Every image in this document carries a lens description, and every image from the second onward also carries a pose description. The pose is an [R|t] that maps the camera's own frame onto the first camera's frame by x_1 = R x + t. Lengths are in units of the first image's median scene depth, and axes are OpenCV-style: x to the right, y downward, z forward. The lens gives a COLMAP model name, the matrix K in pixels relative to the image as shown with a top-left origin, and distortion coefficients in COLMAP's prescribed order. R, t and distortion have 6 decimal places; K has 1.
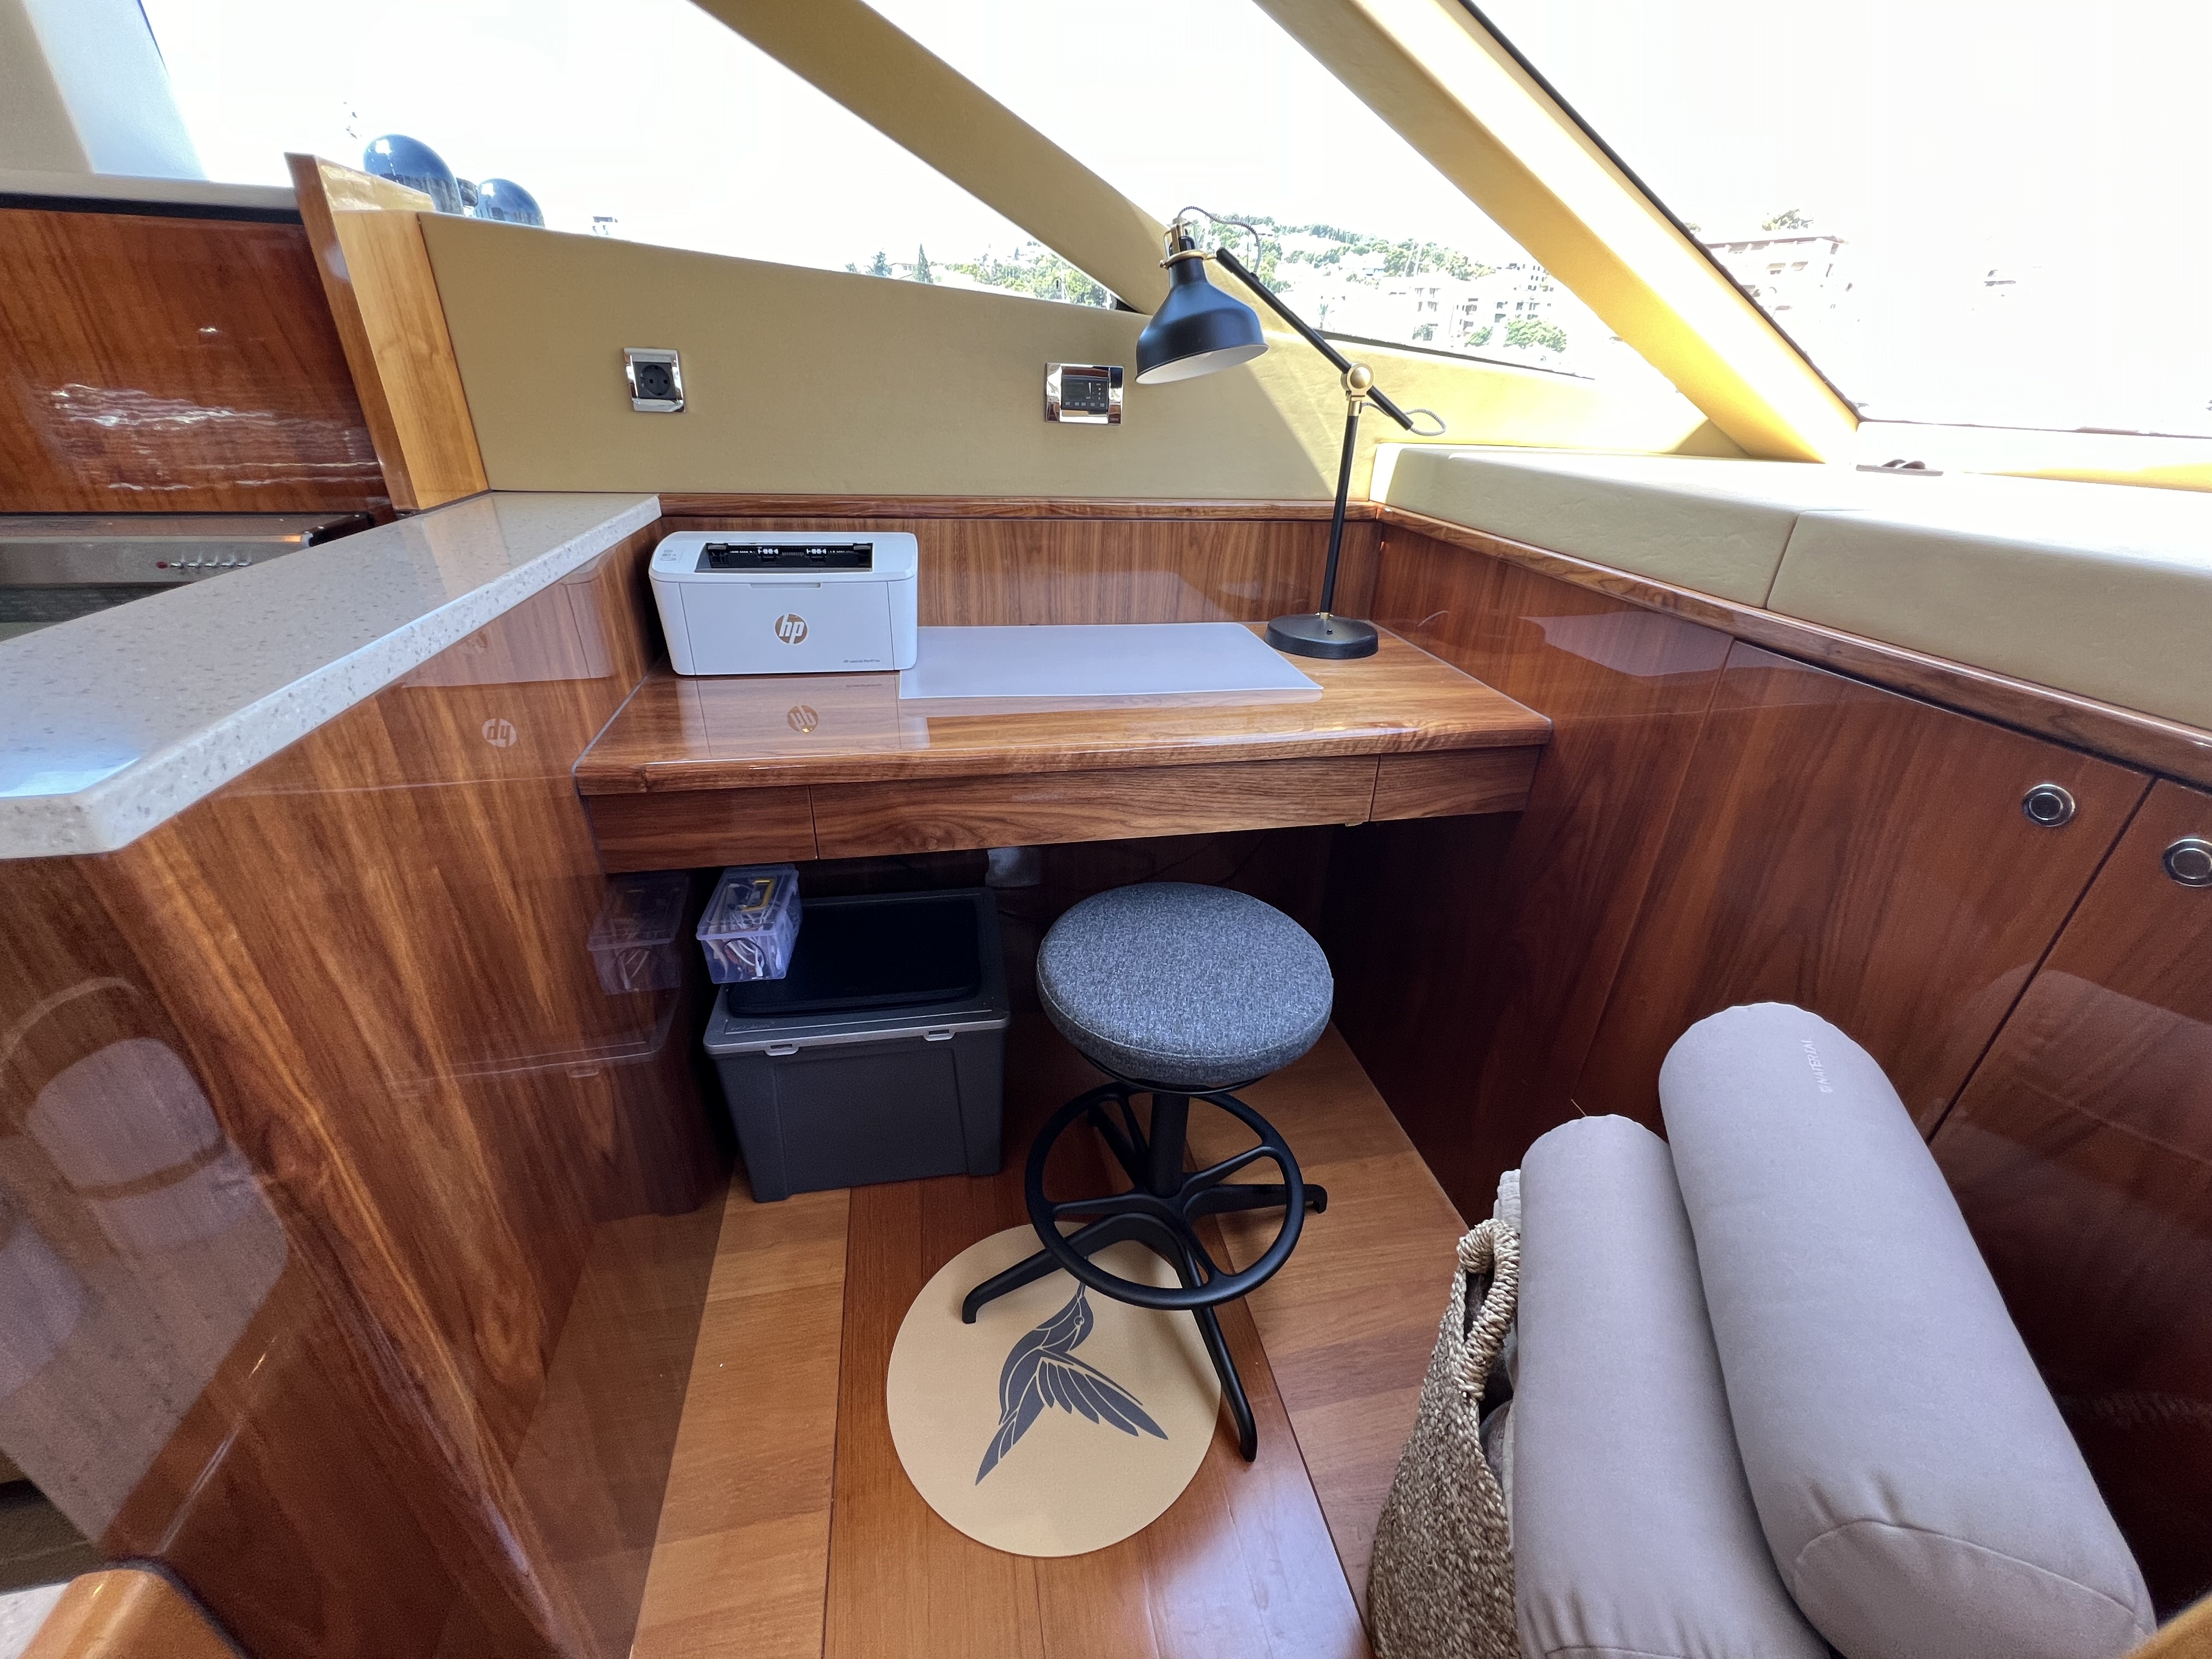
lens RADIAL K [[882.1, 0, 1101.2], [0, 882.1, 832.0], [0, 0, 1]] dist [-0.003716, -0.000114]
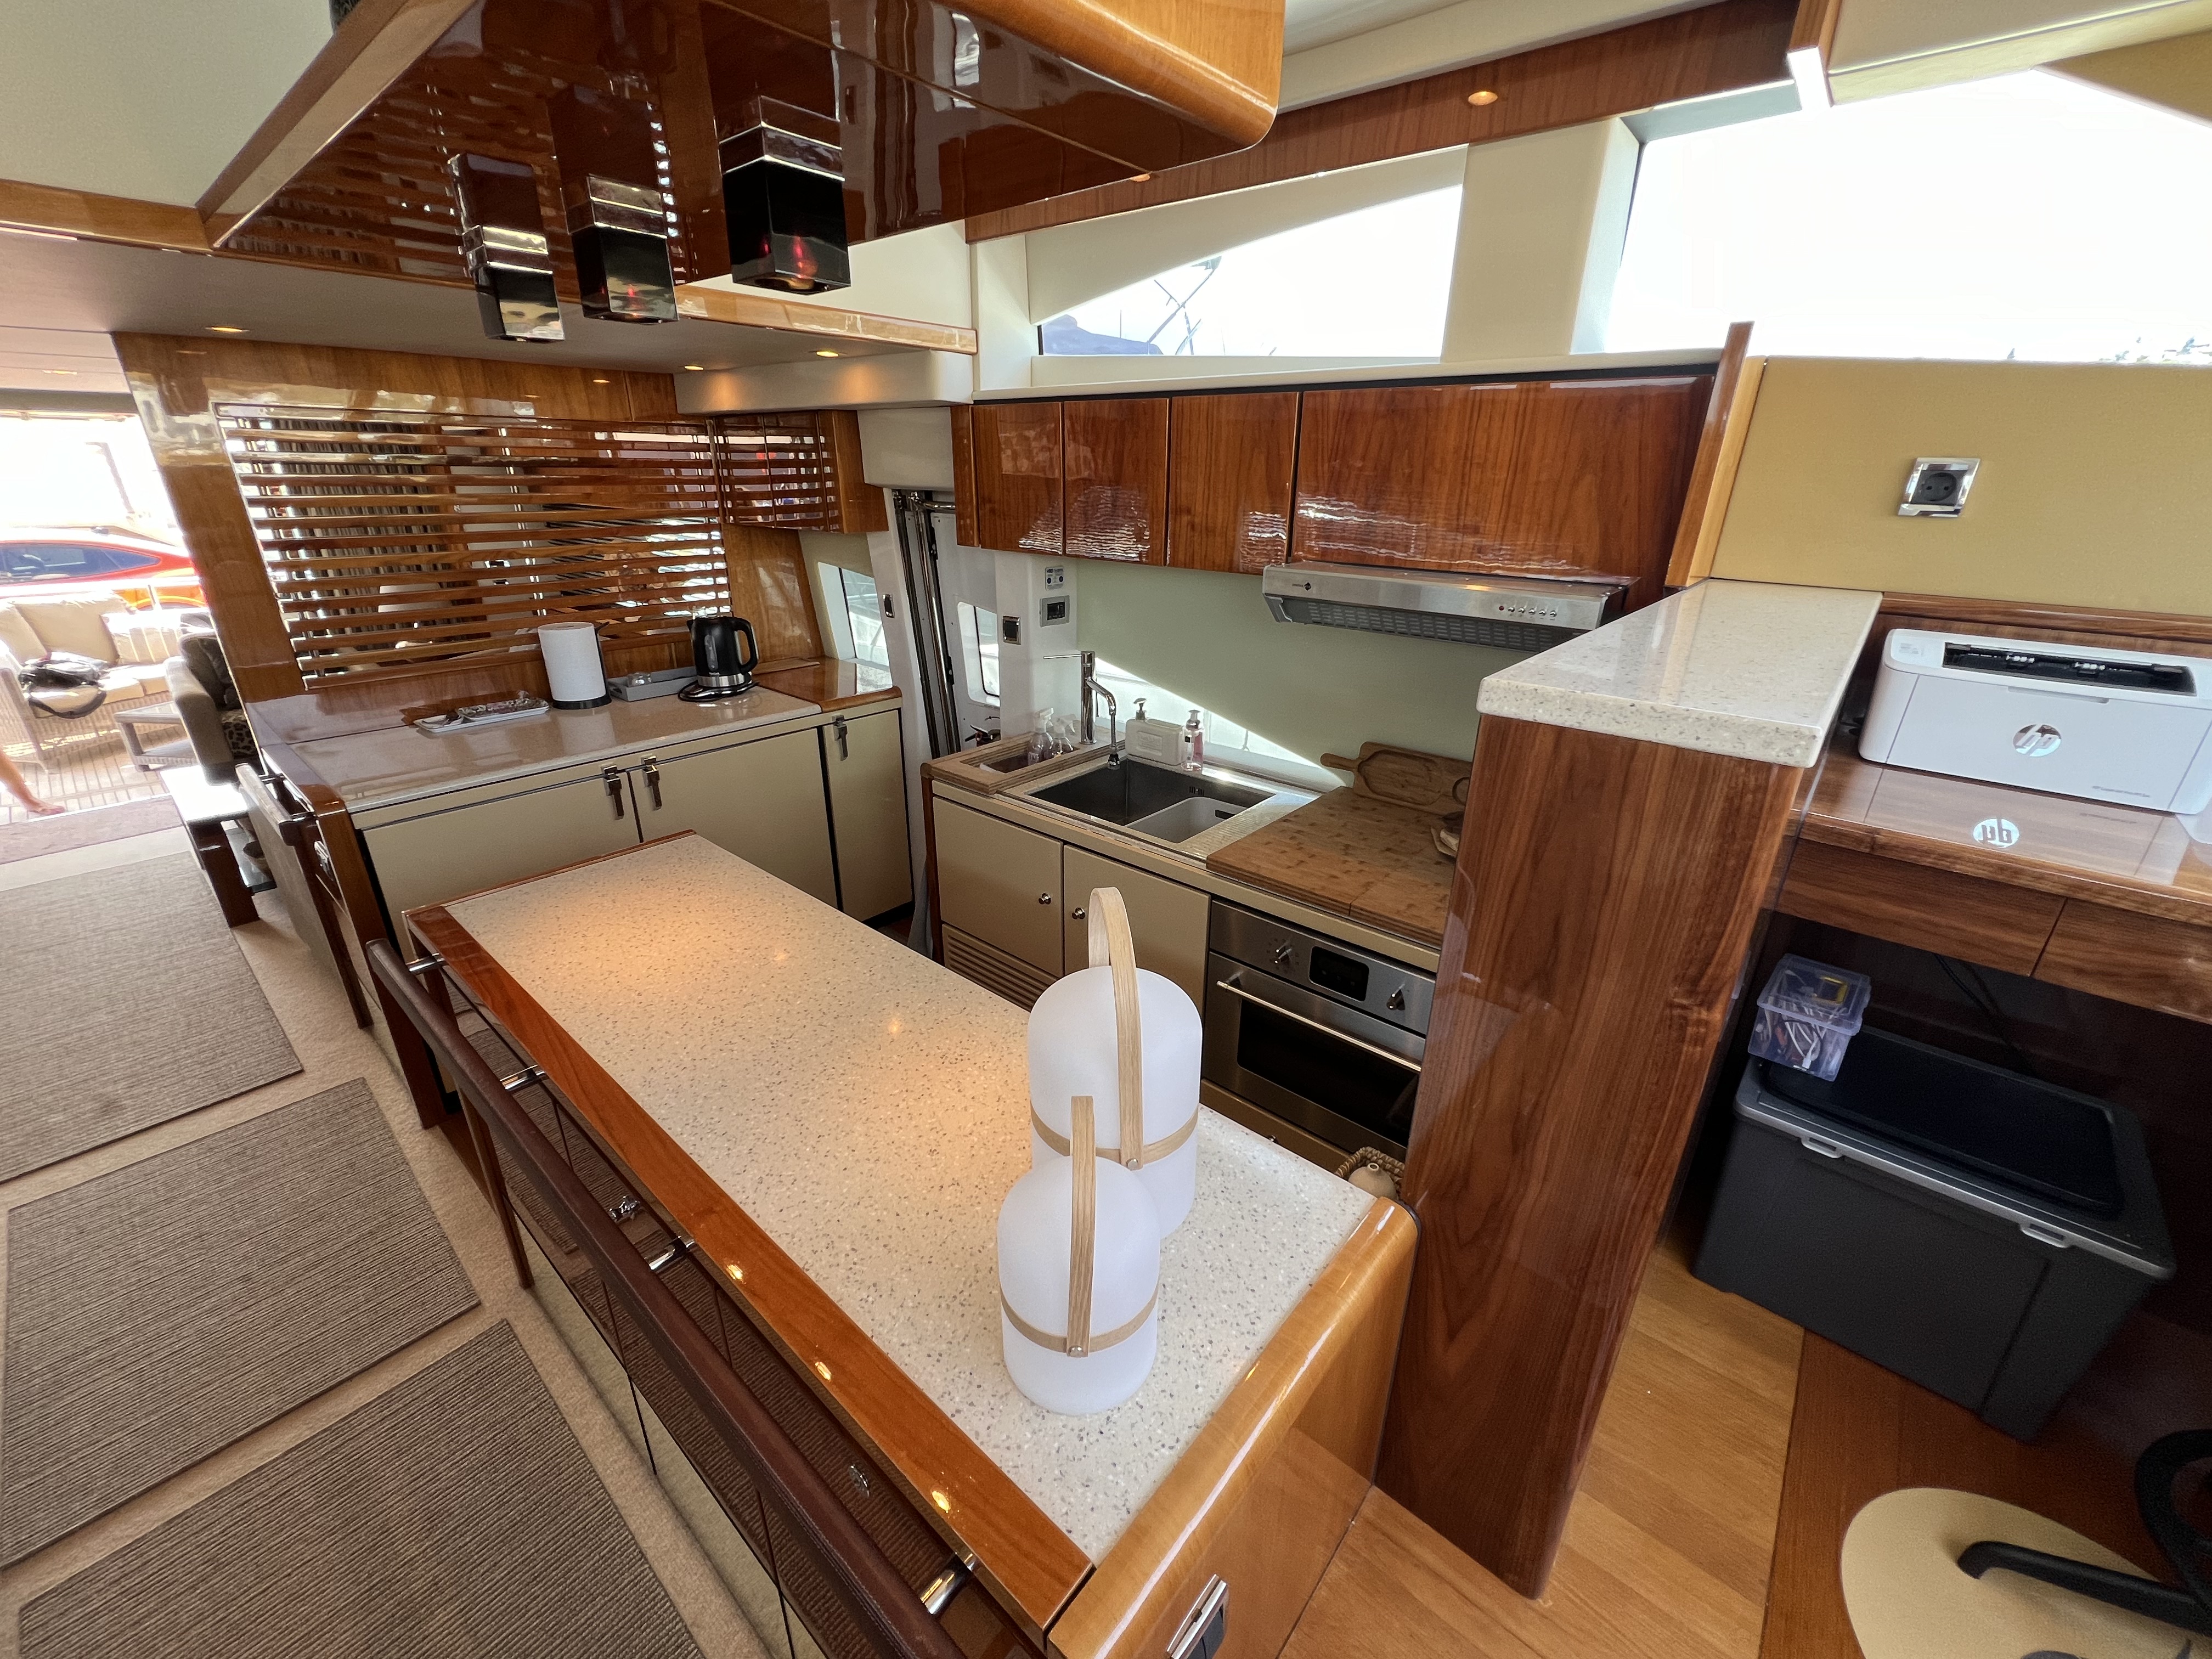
lens RADIAL K [[882.1, 0, 1103.4], [0, 882.1, 821.4], [0, 0, 1]] dist [-0.003716, -0.000114]
pose [[0.606957, 0.278338, -0.744400, -0.218575], [-0.363204, 0.930275, 0.051695, 0.148917], [0.706885, 0.238993, 0.665730, -0.275092]]
